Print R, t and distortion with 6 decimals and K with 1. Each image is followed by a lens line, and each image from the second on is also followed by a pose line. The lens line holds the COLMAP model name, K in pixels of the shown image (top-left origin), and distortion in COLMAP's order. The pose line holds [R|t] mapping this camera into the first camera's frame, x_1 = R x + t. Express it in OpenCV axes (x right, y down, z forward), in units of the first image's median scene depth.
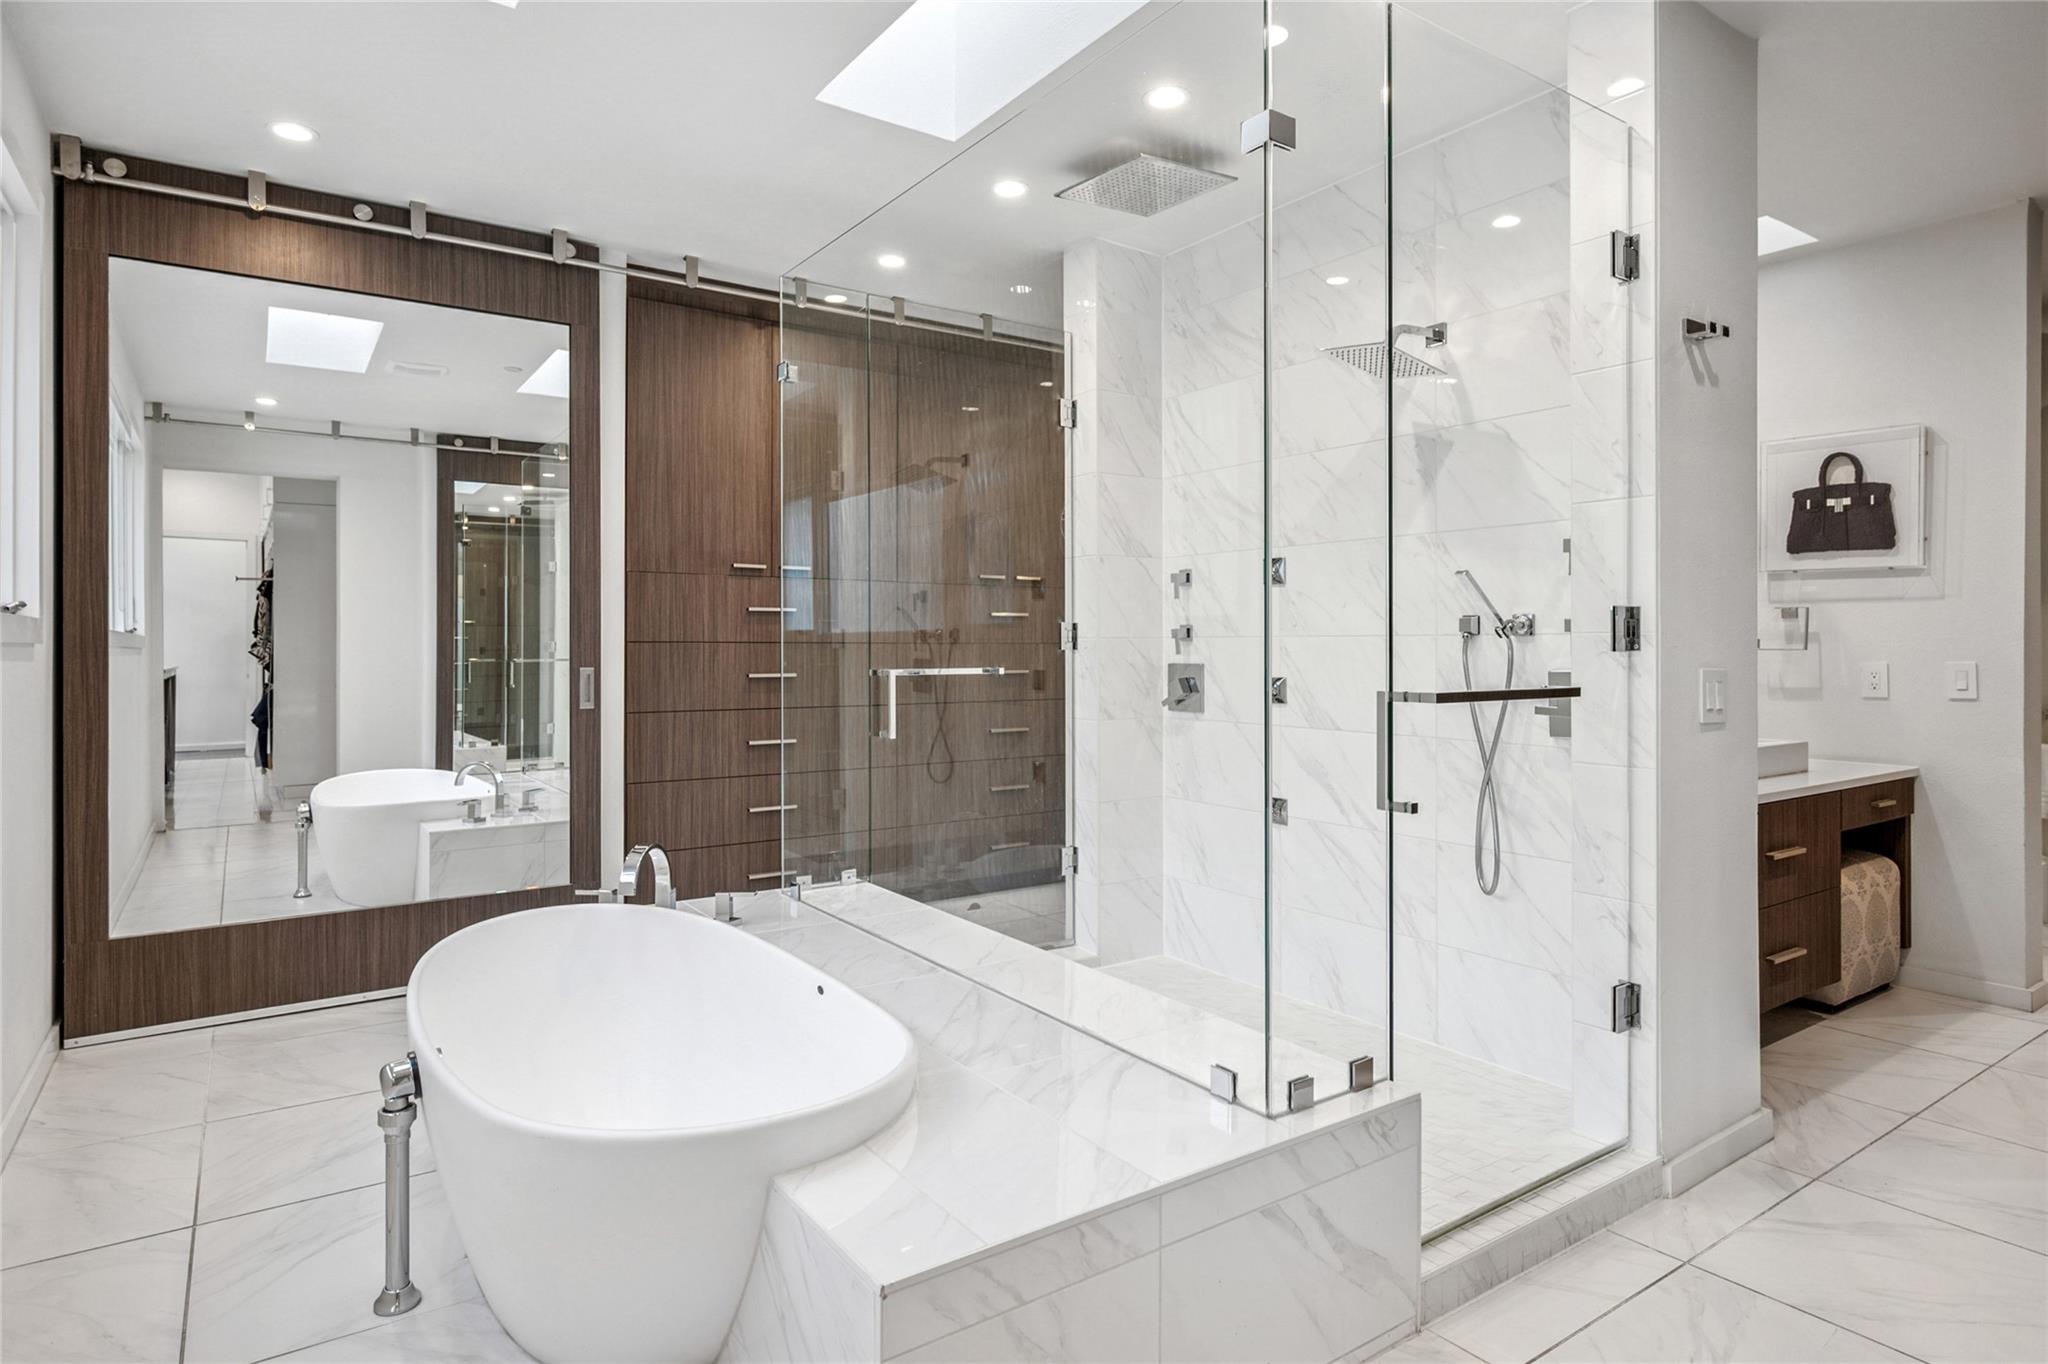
lens RADIAL K [[1121.2, 0, 1027.4], [0, 1121.2, 641.0], [0, 0, 1]] dist [0.000496, 0.000446]
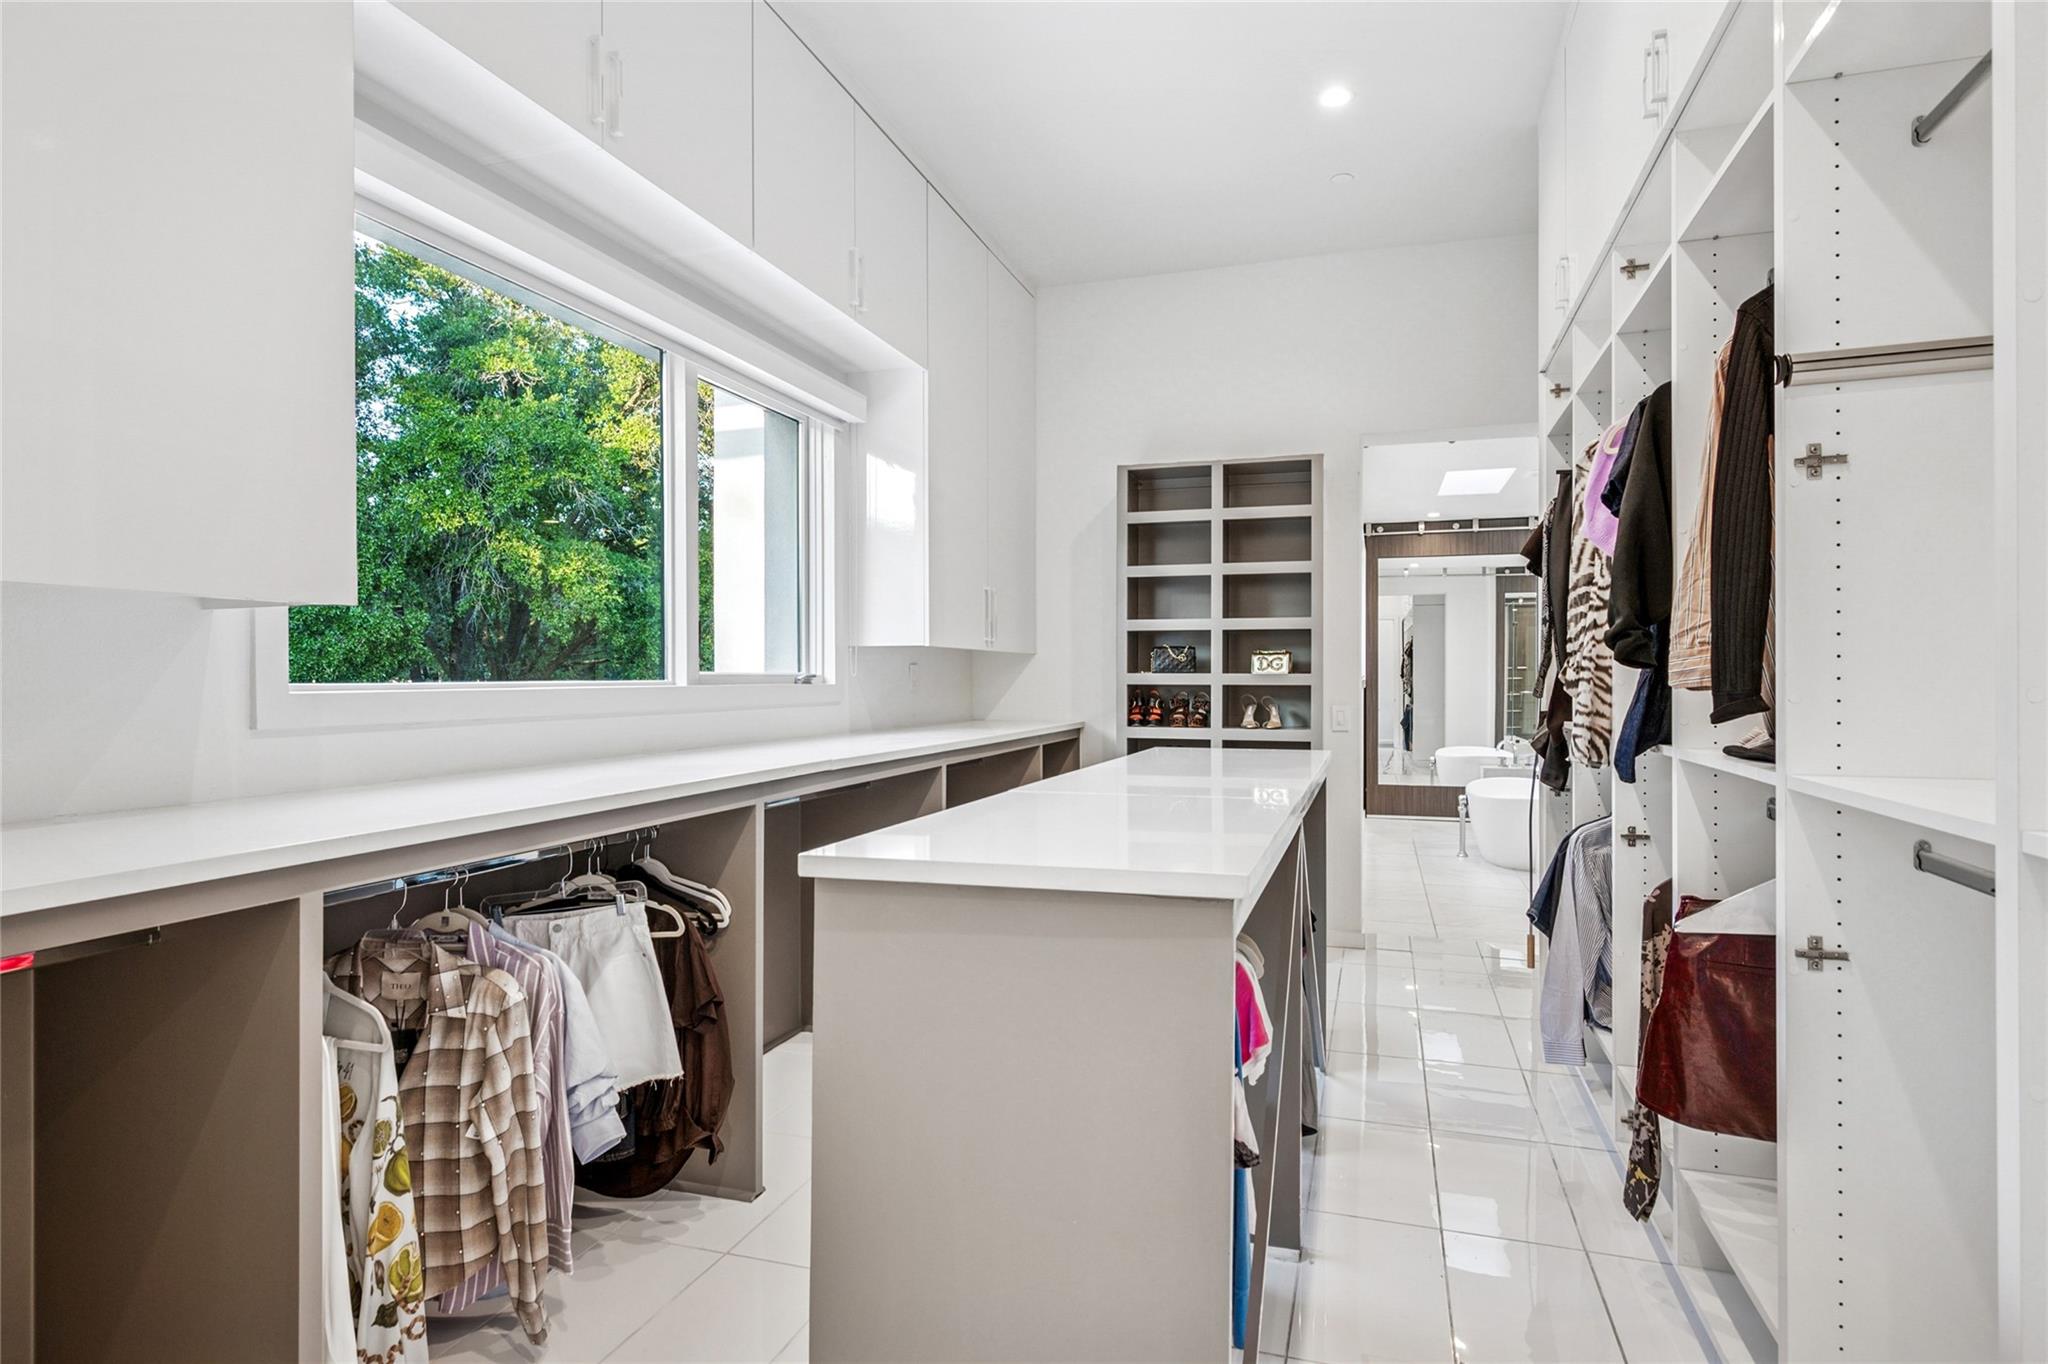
lens RADIAL K [[1121.2, 0, 1022.7], [0, 1121.2, 680.2], [0, 0, 1]] dist [0.000496, 0.000446]
pose [[0.613780, 0.004524, -0.789464, 0.653623], [0.000982, 0.999978, 0.006493, -0.023605], [0.789476, -0.004761, 0.613762, -1.075974]]
